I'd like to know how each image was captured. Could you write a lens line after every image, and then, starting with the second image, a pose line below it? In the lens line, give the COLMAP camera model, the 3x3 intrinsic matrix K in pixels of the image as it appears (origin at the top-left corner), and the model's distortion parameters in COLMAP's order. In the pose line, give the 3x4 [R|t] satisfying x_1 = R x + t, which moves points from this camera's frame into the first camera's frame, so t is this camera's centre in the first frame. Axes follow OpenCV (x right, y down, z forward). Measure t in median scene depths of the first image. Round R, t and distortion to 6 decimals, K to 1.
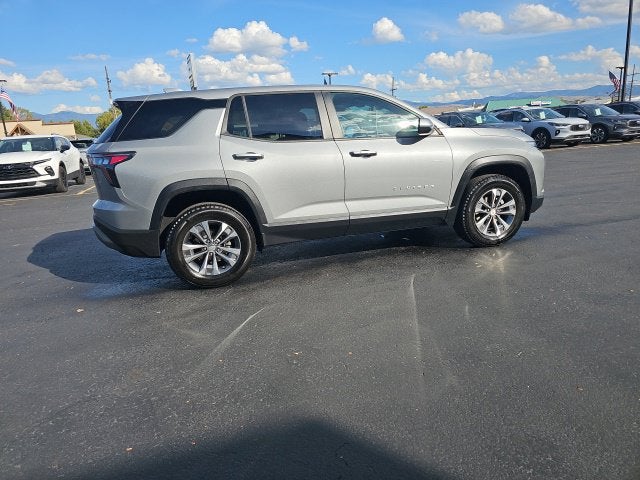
lens RADIAL K [[420.2, 0, 310.7], [0, 420.2, 242.9], [0, 0, 1]] dist [0.056568, -0.045135]
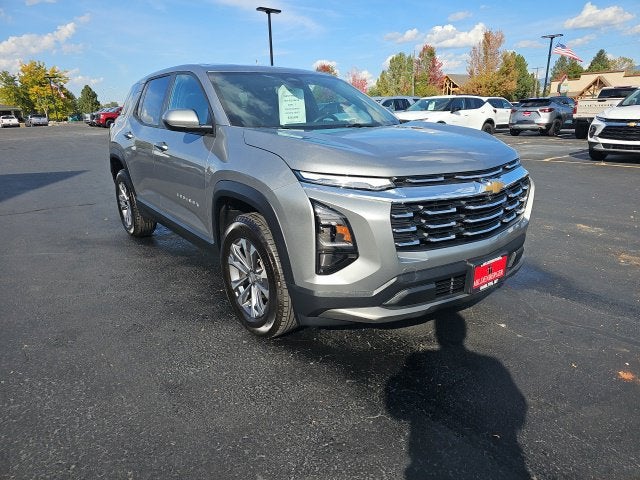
lens RADIAL K [[424.8, 0, 318.5], [0, 424.8, 232.9], [0, 0, 1]] dist [0.049607, -0.040643]
pose [[0.366946, 0.307625, -0.877905, 1.002919], [-0.234959, 0.943788, 0.232503, -0.300272], [0.900080, 0.120956, 0.418599, 0.865078]]
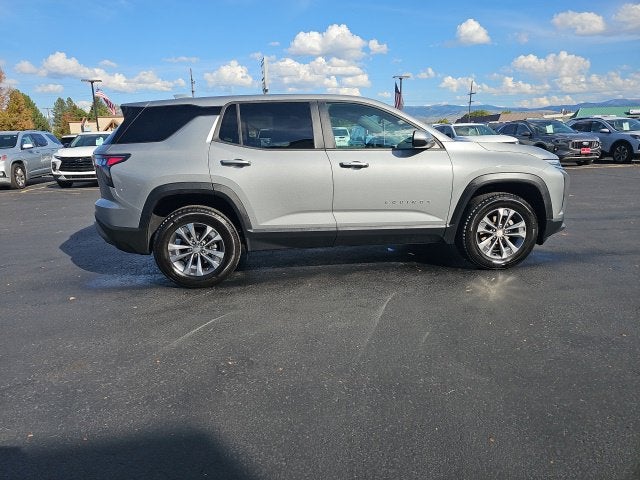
lens RADIAL K [[420.2, 0, 310.2], [0, 420.2, 239.2], [0, 0, 1]] dist [0.056568, -0.045135]
pose [[0.985156, 0.071494, -0.156066, 0.174643], [-0.073411, 0.997280, -0.006550, -0.023301], [0.155173, 0.017910, 0.987725, 0.018369]]
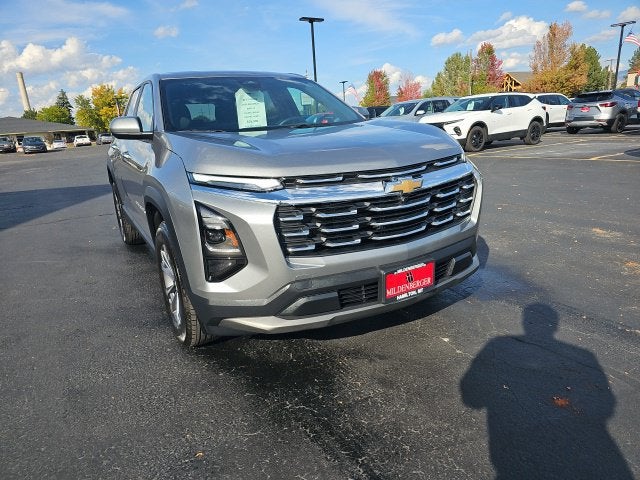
lens RADIAL K [[424.8, 0, 313.2], [0, 424.8, 243.2], [0, 0, 1]] dist [0.049607, -0.040643]
pose [[0.241142, 0.309669, -0.919759, 1.032998], [-0.195241, 0.943829, 0.266585, -0.328155], [0.950648, 0.115290, 0.288057, 1.045360]]
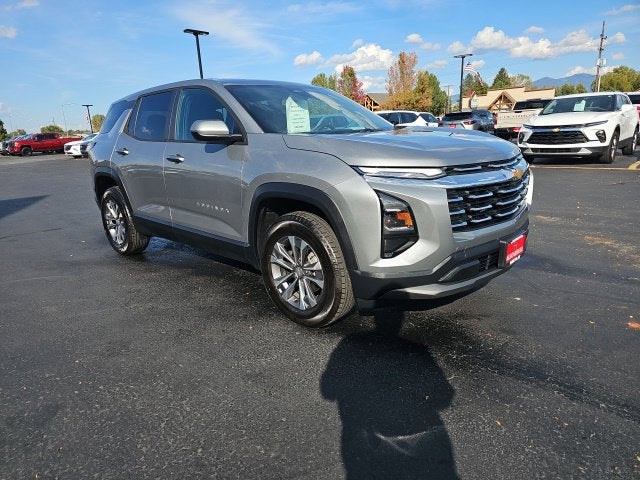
lens RADIAL K [[424.8, 0, 309.0], [0, 424.8, 239.4], [0, 0, 1]] dist [0.049607, -0.040643]
pose [[0.501817, 0.252114, -0.827416, 0.982315], [-0.196114, 0.964831, 0.175044, -0.240376], [0.842448, 0.074428, 0.533612, 0.705211]]
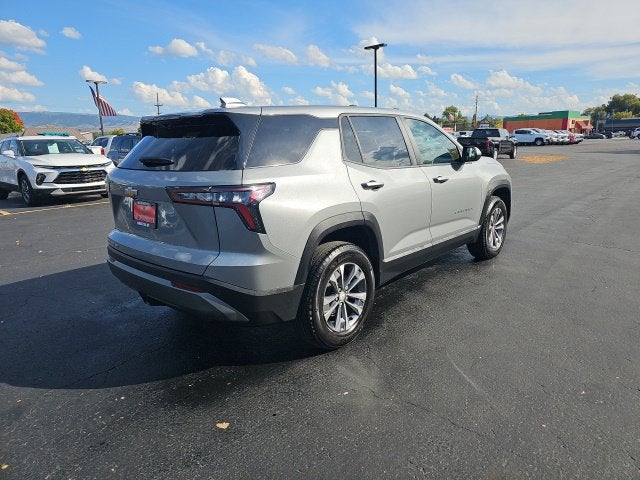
lens RADIAL K [[420.2, 0, 325.8], [0, 420.2, 233.3], [0, 0, 1]] dist [0.056568, -0.045135]
pose [[0.835551, -0.079938, 0.543566, -0.611389], [0.113682, 0.993103, -0.028699, -0.079476], [-0.537523, 0.085773, 0.838875, 0.285070]]
